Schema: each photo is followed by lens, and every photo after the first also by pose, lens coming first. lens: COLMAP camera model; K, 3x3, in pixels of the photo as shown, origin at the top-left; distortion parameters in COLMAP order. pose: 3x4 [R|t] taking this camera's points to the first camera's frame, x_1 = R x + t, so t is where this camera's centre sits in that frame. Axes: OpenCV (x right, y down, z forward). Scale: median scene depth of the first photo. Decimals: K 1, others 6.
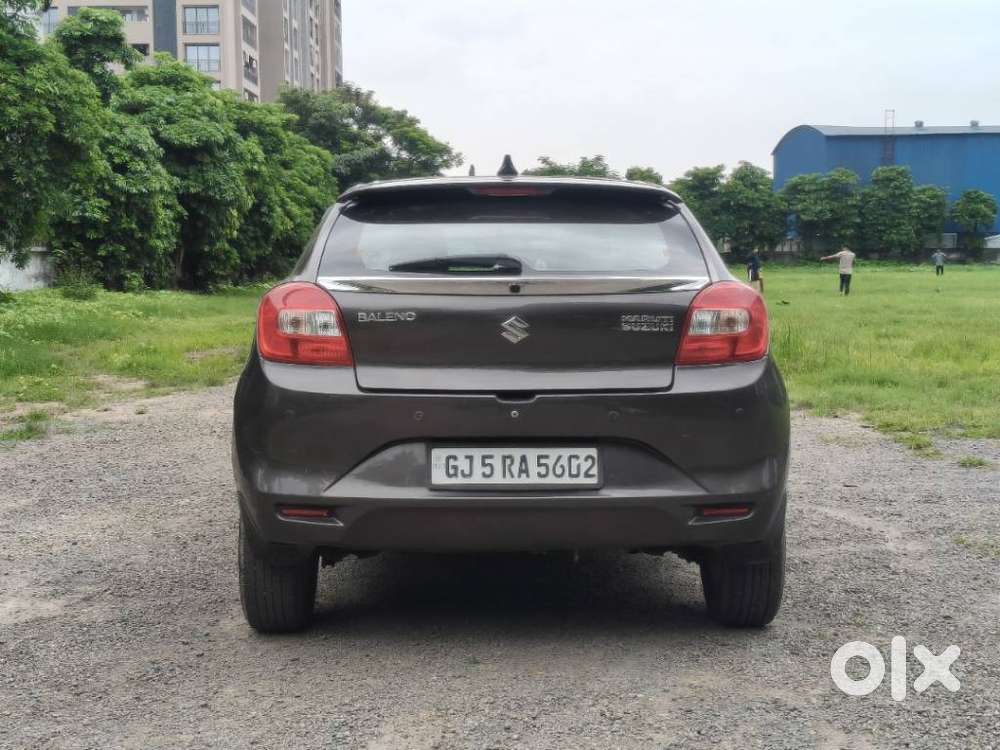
lens RADIAL K [[1509.6, 0, 500.5], [0, 1509.6, 343.4], [0, 0, 1]] dist [0.140792, -0.020331]
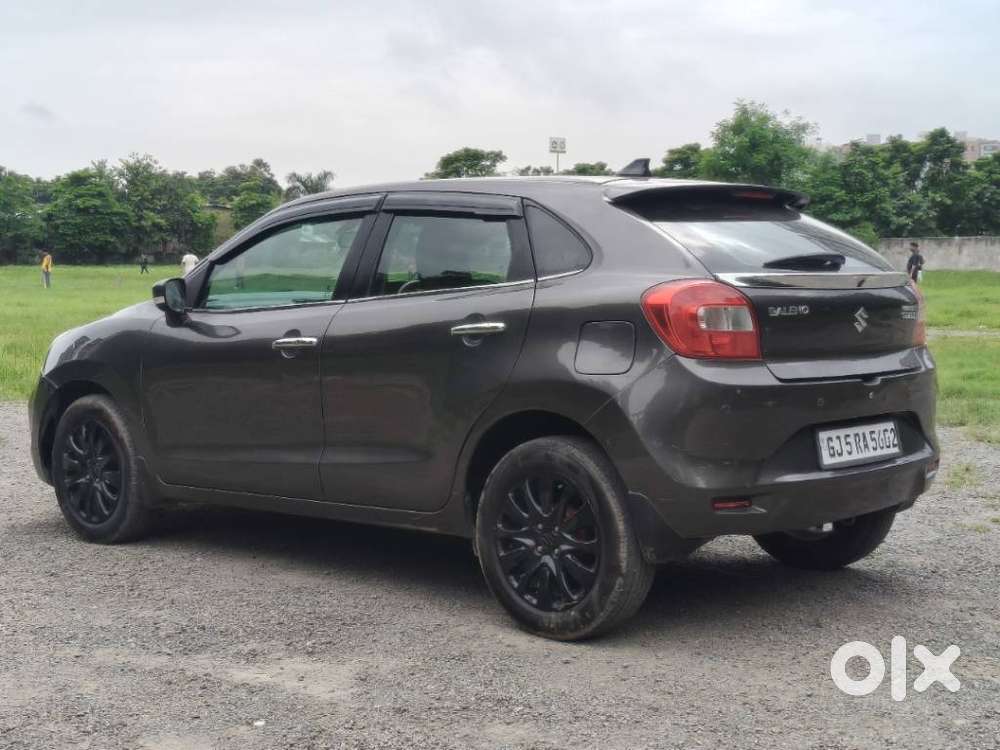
lens RADIAL K [[1525.8, 0, 500.0], [0, 1525.8, 375.0], [0, 0, 1]] dist [0.027230, -0.022915]
pose [[0.683984, -0.045580, 0.728072, -0.988706], [0.035273, 0.998945, 0.029401, -0.010925], [-0.728644, 0.005572, 0.684870, 0.421577]]
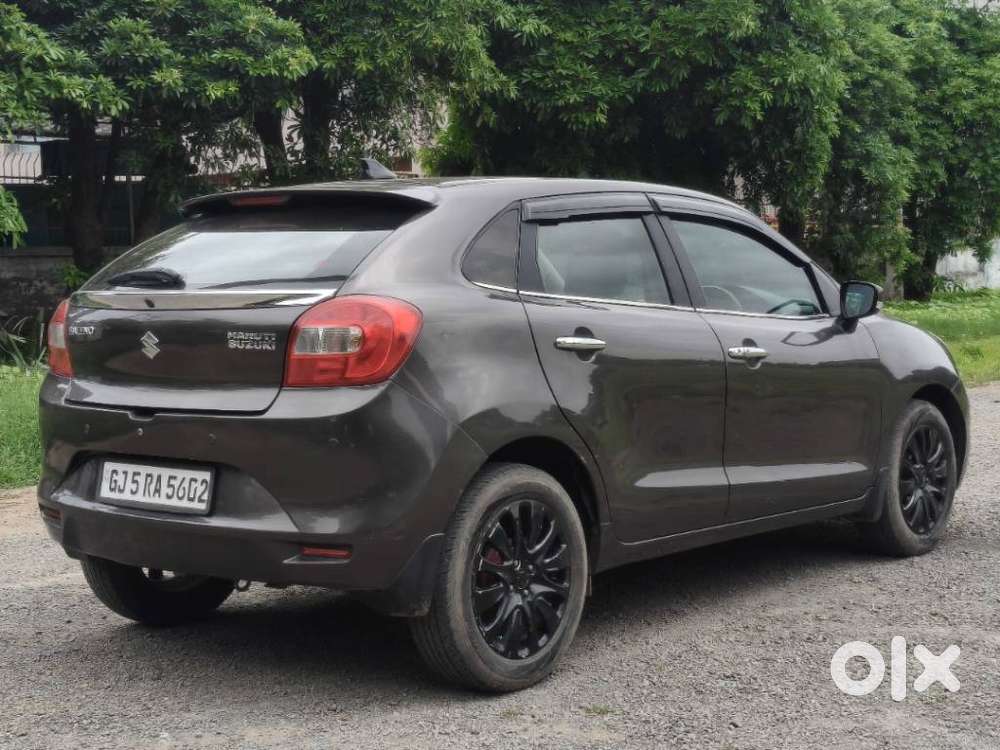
lens RADIAL K [[1528.3, 0, 521.6], [0, 1528.3, 374.8], [0, 0, 1]] dist [0.068918, -0.086562]
pose [[0.770158, 0.028701, -0.637207, 0.821670], [-0.012478, 0.999474, 0.029936, -0.022552], [0.637731, -0.015104, 0.770111, 0.388814]]
